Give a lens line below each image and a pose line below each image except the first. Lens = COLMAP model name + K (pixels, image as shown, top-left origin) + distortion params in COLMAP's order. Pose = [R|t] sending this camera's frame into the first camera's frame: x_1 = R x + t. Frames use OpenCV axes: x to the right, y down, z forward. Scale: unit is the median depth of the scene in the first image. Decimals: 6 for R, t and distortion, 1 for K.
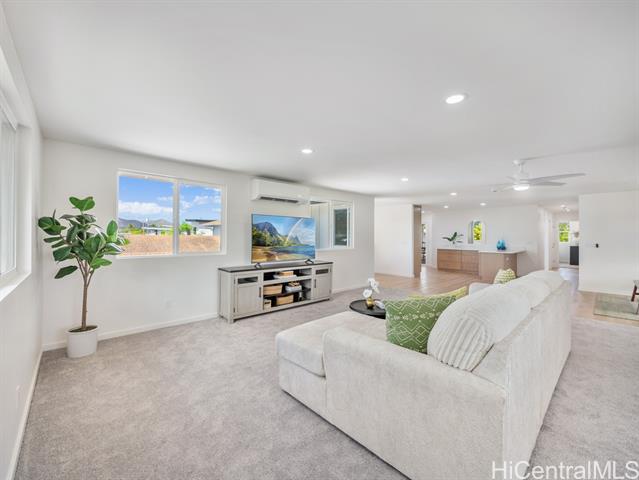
lens RADIAL K [[264.6, 0, 320.0], [0, 264.6, 236.1], [0, 0, 1]] dist [0.001816, 0.000358]
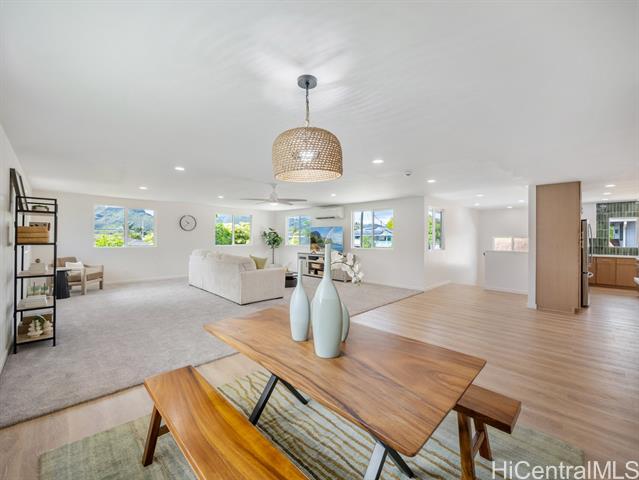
lens RADIAL K [[264.6, 0, 318.8], [0, 264.6, 237.9], [0, 0, 1]] dist [0.001816, 0.000358]
pose [[0.031628, 0.001394, -0.999499, 1.723980], [-0.004033, 0.999991, 0.001267, -0.003956], [0.999492, 0.003991, 0.031633, 0.940121]]
